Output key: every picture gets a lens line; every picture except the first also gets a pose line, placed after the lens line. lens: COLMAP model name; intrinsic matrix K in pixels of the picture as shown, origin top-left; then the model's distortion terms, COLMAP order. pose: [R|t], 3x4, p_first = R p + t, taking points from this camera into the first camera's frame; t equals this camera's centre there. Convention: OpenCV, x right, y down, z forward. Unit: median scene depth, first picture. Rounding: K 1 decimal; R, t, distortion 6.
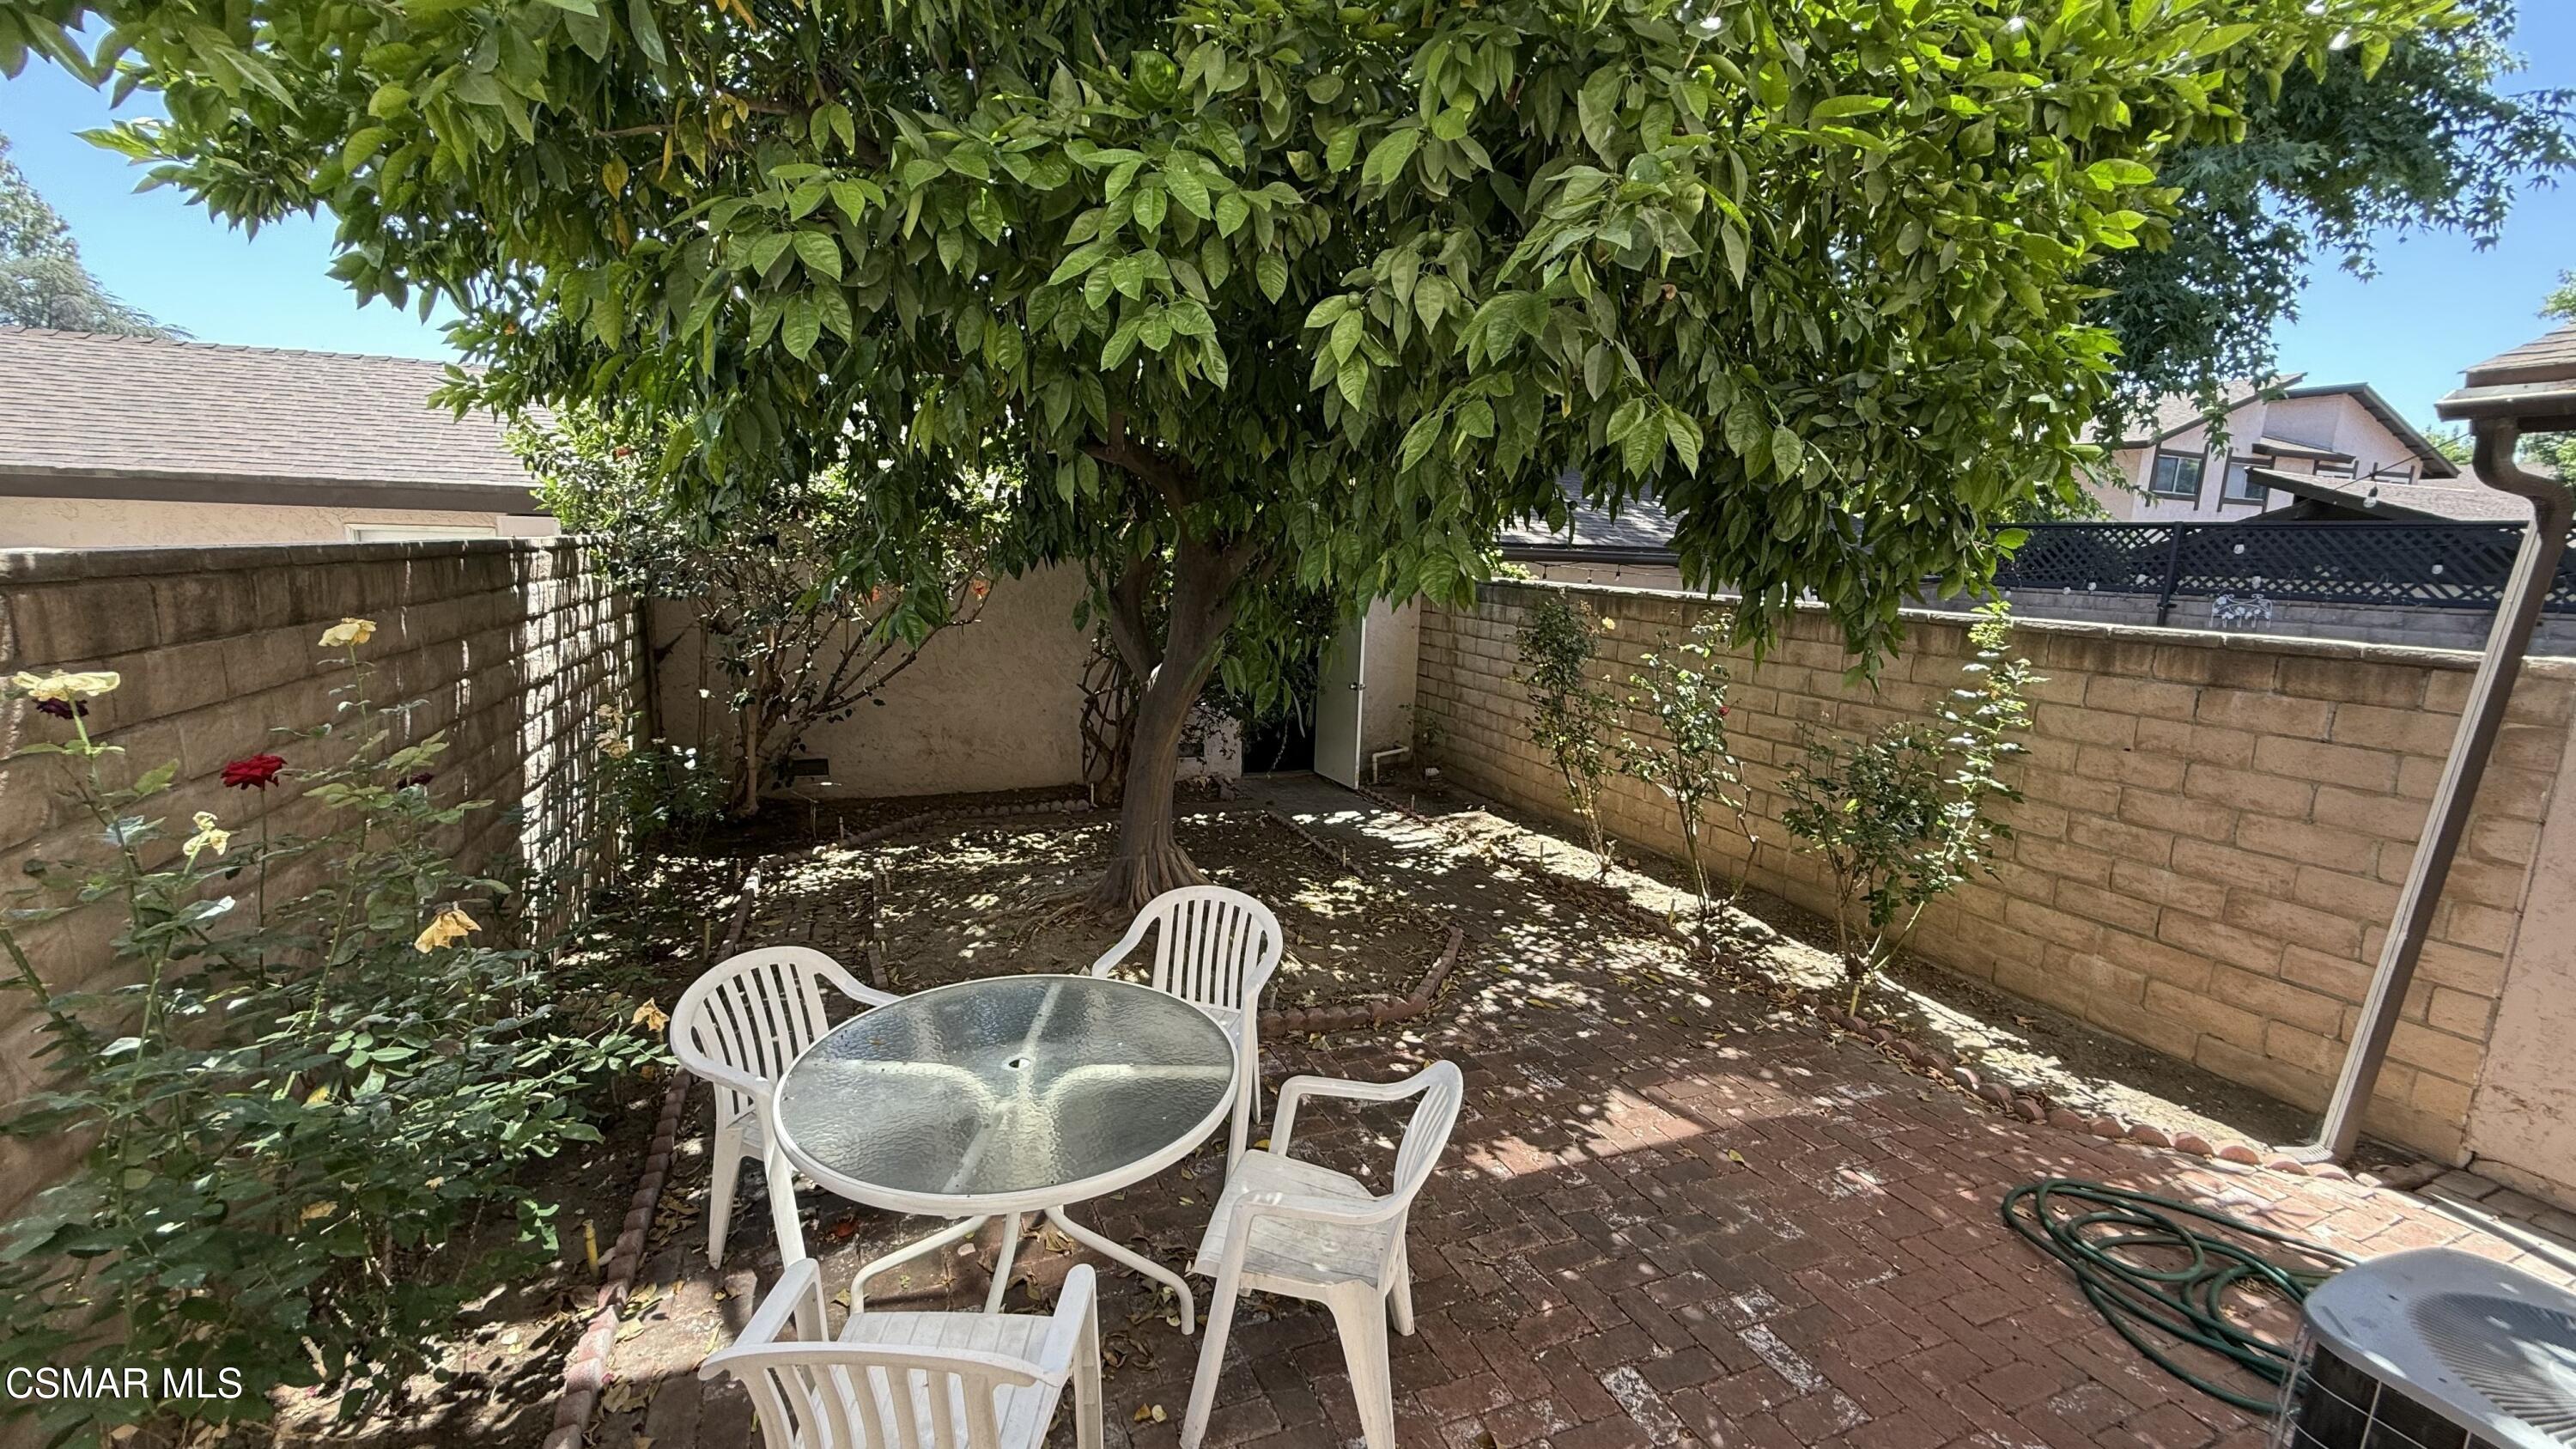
lens RADIAL K [[995.2, 0, 1288.0], [0, 995.2, 724.5], [0, 0, 1]] dist [0.000036, -0.000026]
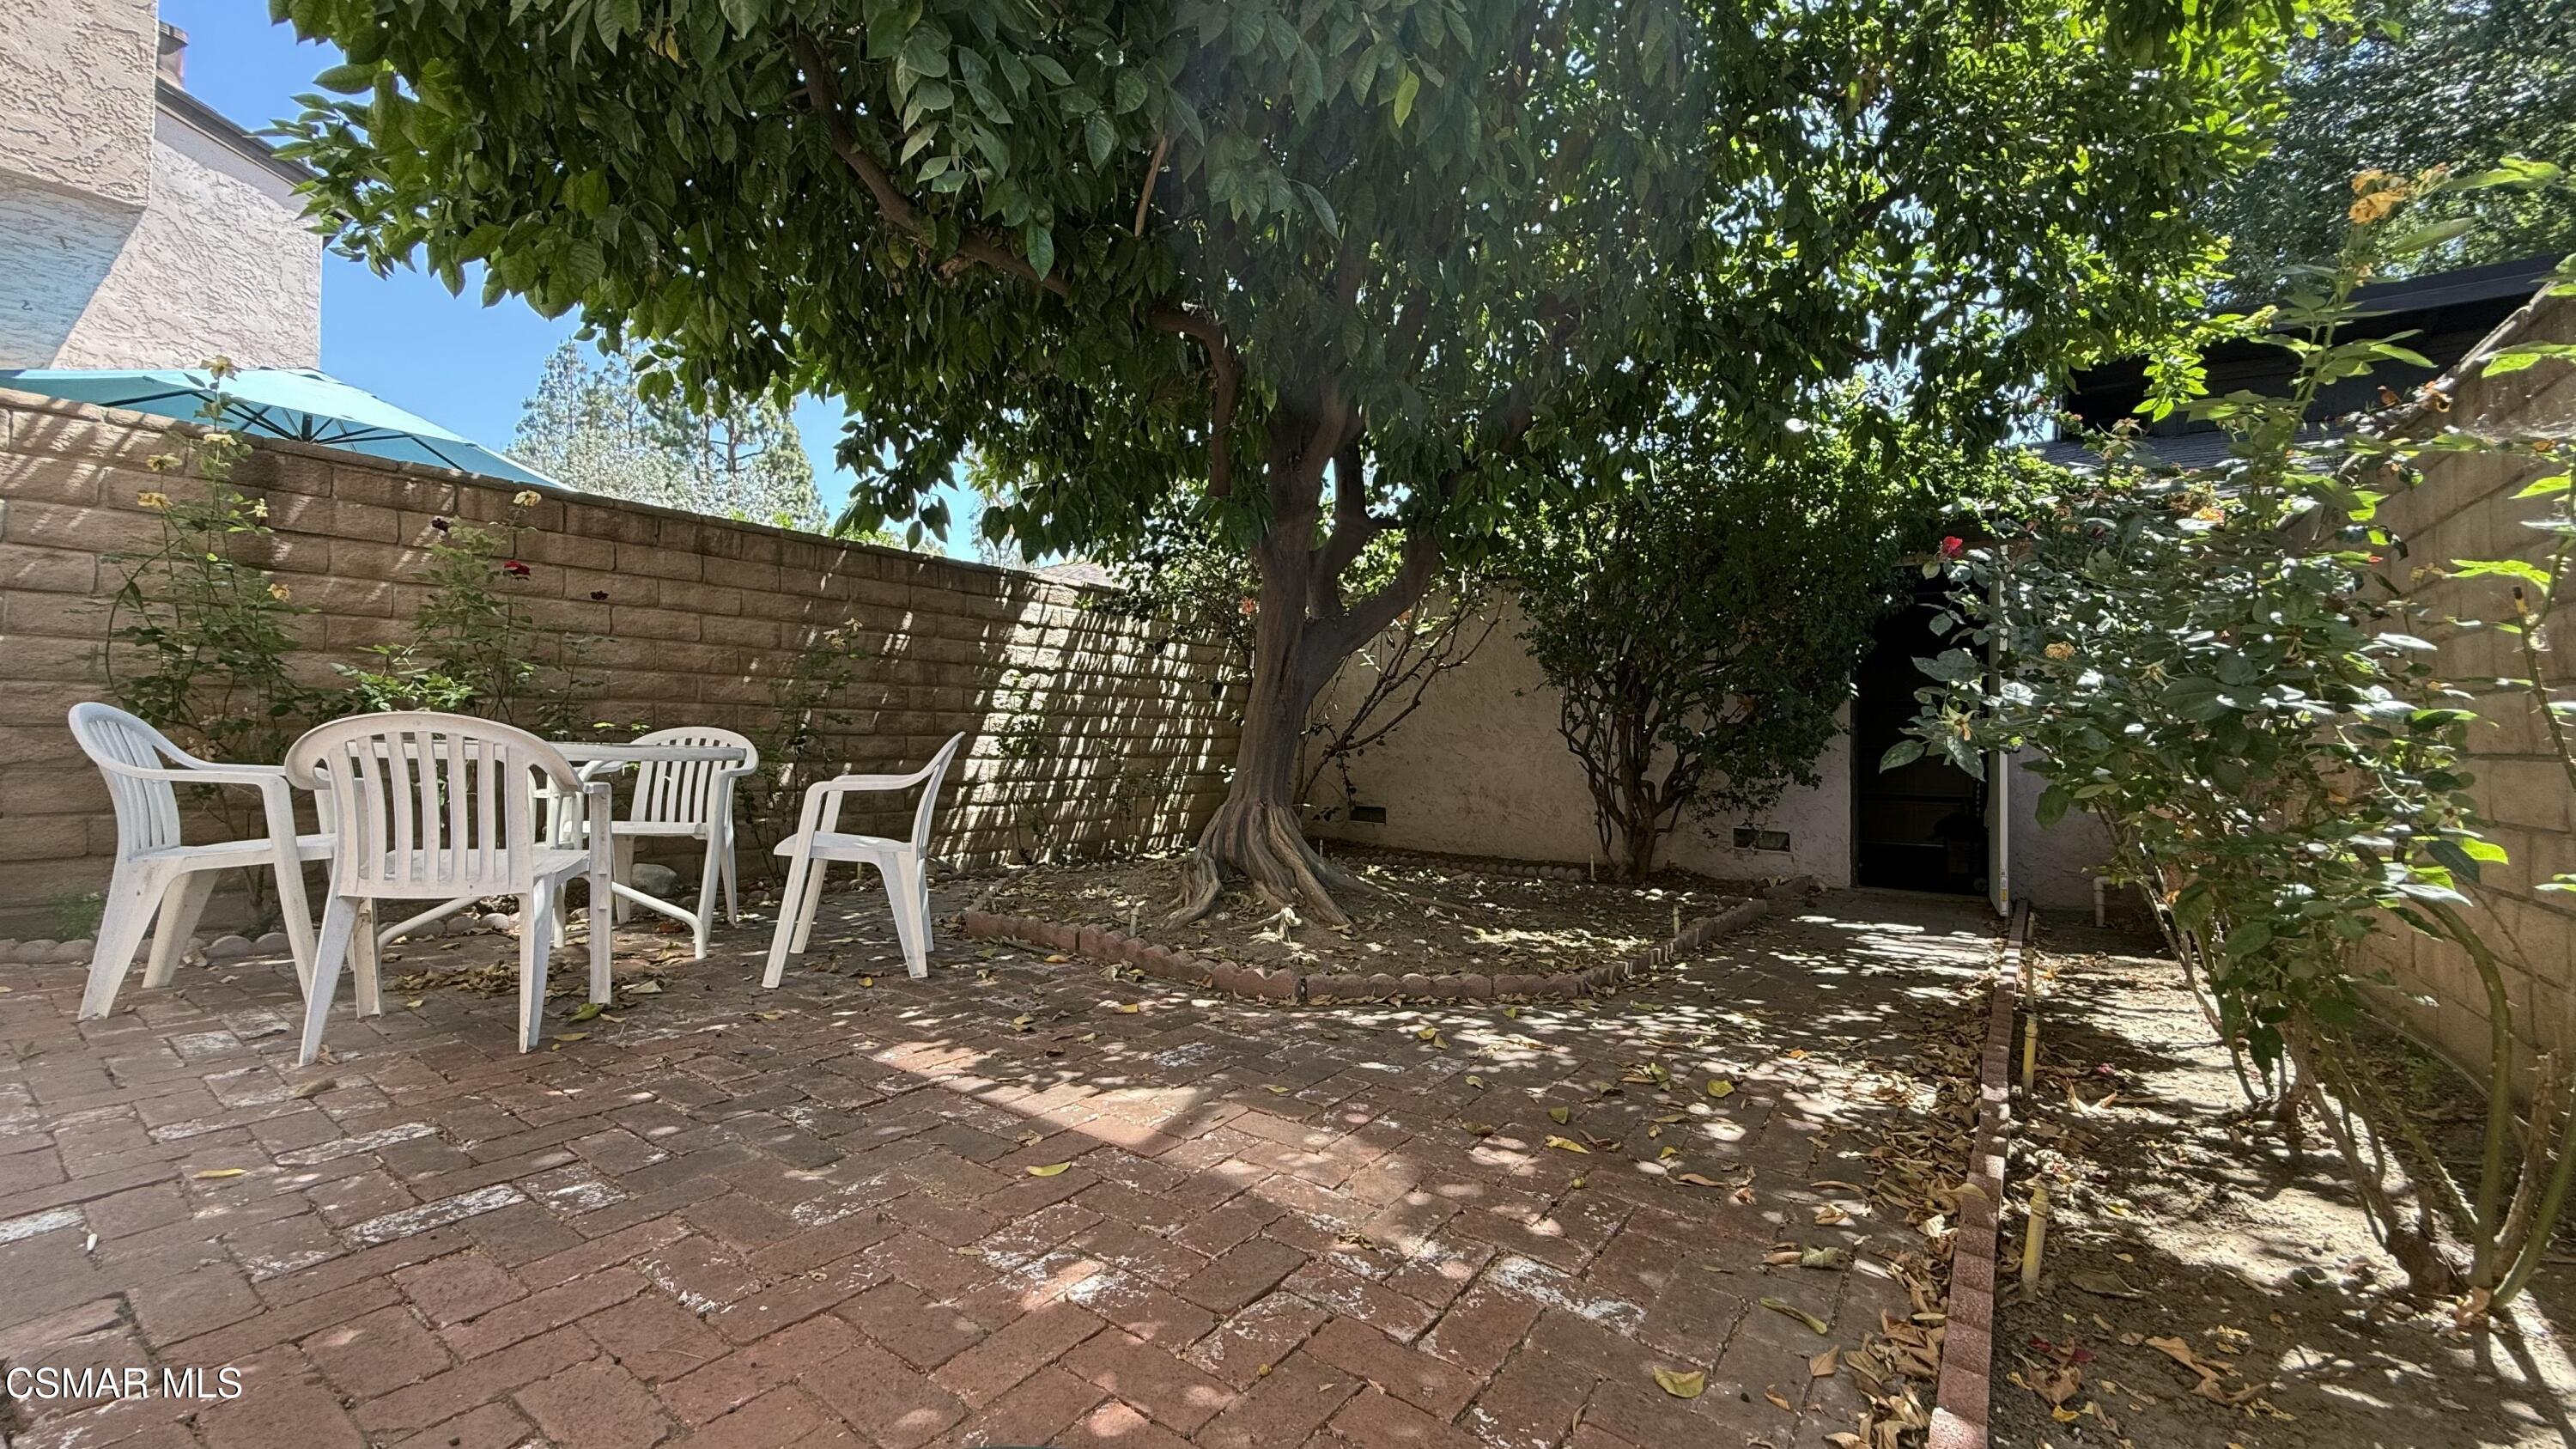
lens RADIAL K [[1033.3, 0, 1288.0], [0, 1033.3, 724.5], [0, 0, 1]] dist [0.000663, 0.000048]
pose [[0.530396, -0.038980, -0.846853, 0.711664], [-0.147298, 0.979511, -0.137341, 0.191670], [0.834855, 0.197584, 0.513787, 0.566913]]
